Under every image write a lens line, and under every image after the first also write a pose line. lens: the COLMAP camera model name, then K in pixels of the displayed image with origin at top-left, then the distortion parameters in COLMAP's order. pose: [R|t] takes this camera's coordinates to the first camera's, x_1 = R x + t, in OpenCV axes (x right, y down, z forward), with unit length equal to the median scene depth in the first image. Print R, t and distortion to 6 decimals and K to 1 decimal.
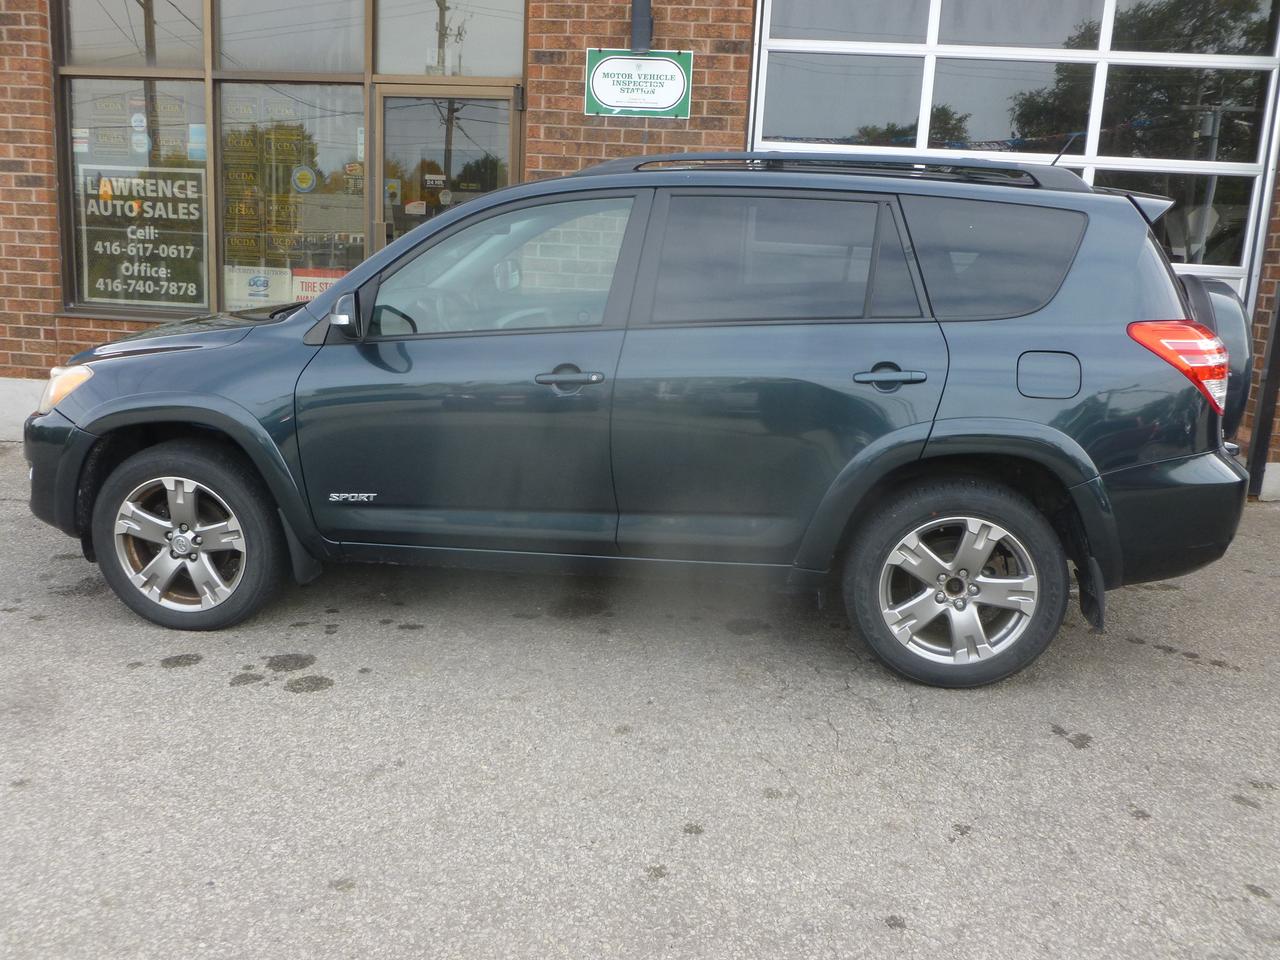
lens RADIAL K [[1078.1, 0, 640.0], [0, 1078.1, 480.0], [0, 0, 1]] dist [-0.027019, 0.009294]
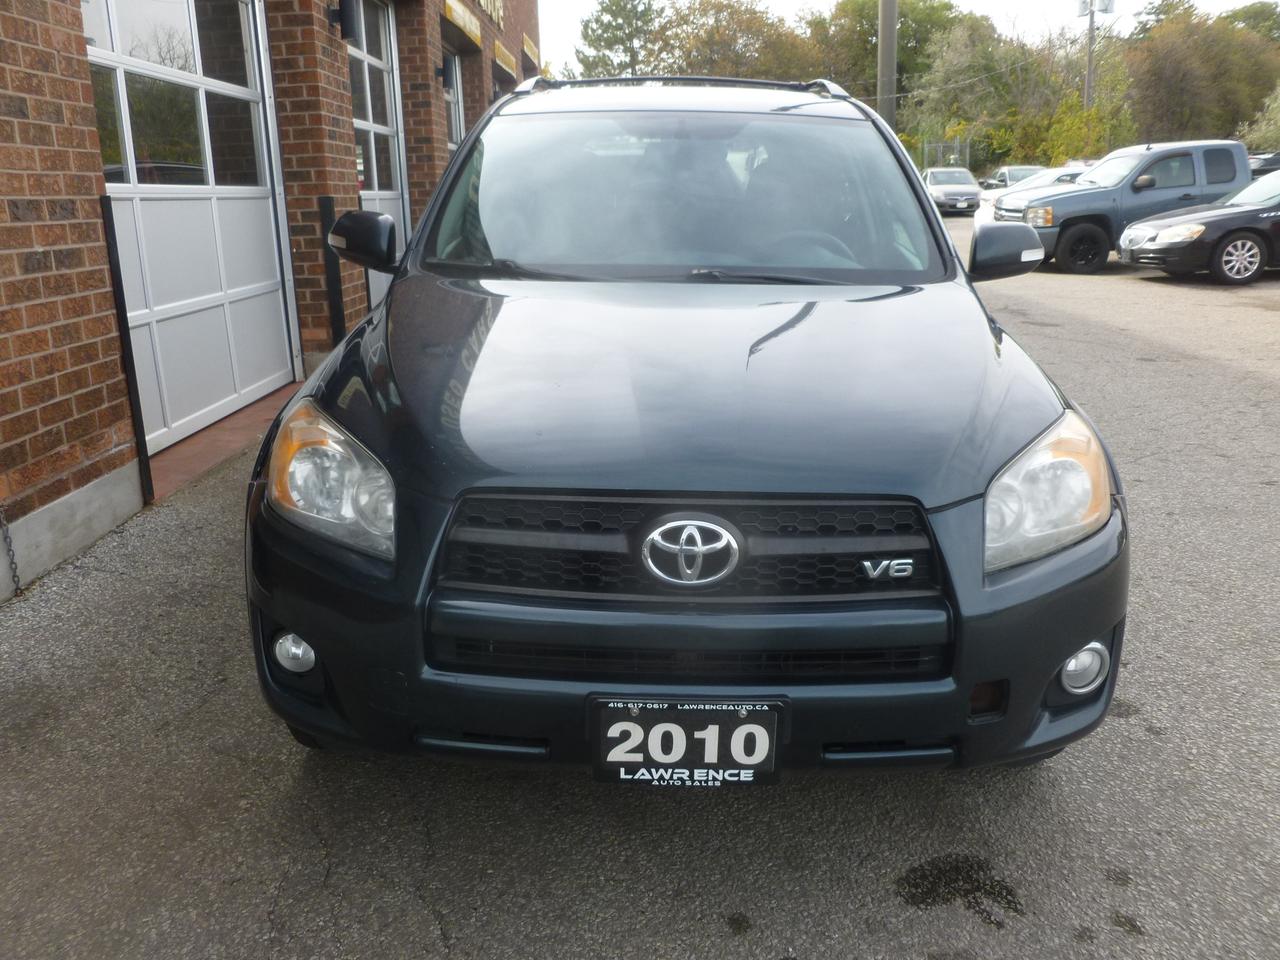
lens RADIAL K [[1078.1, 0, 640.0], [0, 1078.1, 480.0], [0, 0, 1]] dist [-0.027019, 0.009294]
pose [[-0.113363, -0.297101, 0.948093, -0.636716], [0.231612, 0.920052, 0.316008, -0.187378], [-0.966180, 0.255414, -0.035488, 0.768755]]
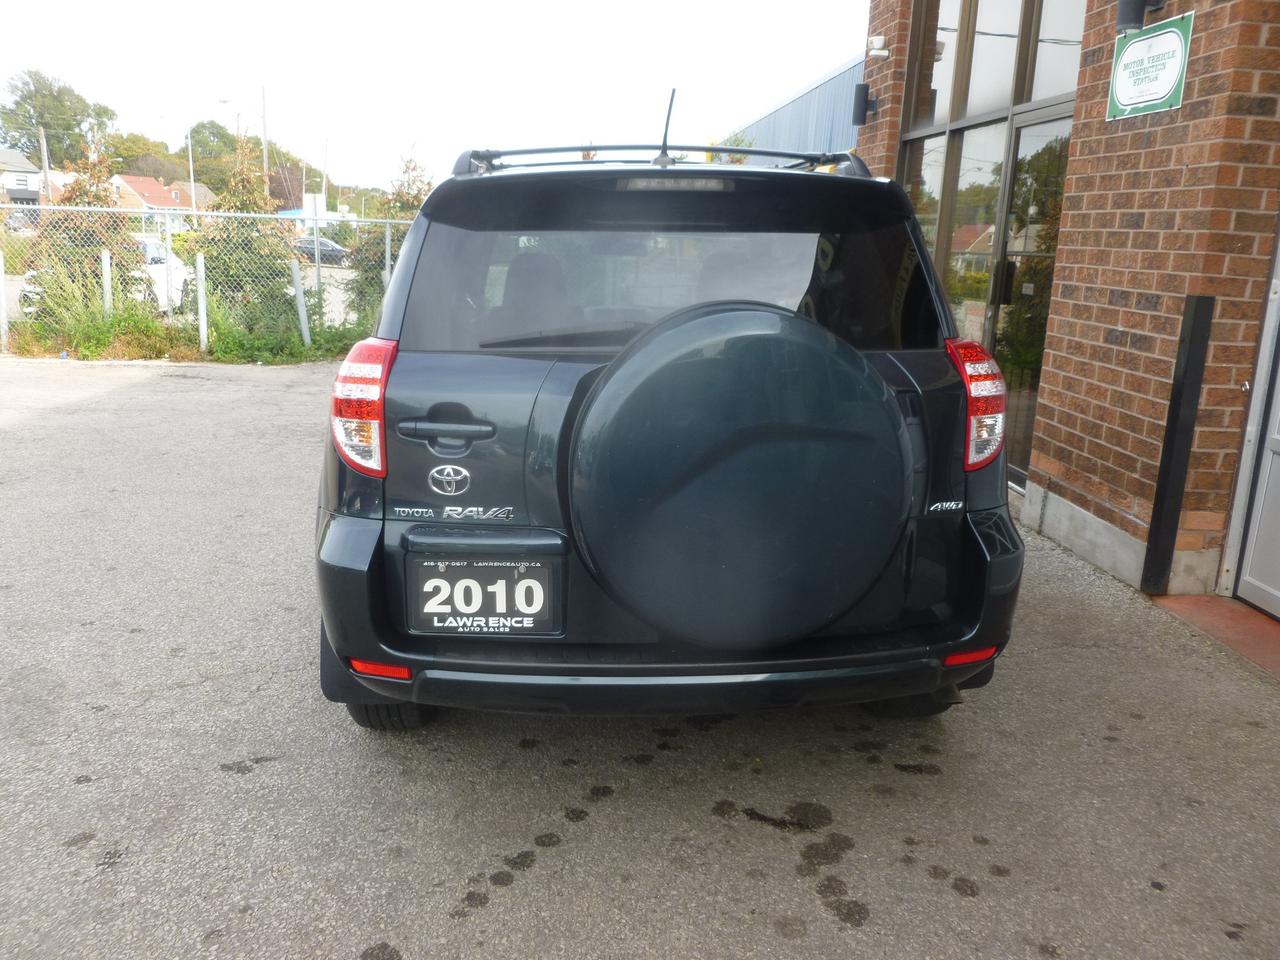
lens RADIAL K [[1078.1, 0, 640.0], [0, 1078.1, 480.0], [0, 0, 1]] dist [-0.027019, 0.009294]
pose [[0.204955, 0.184017, -0.961317, 0.696402], [-0.242066, 0.961186, 0.132383, -0.108804], [0.948366, 0.205569, 0.241544, 0.547707]]
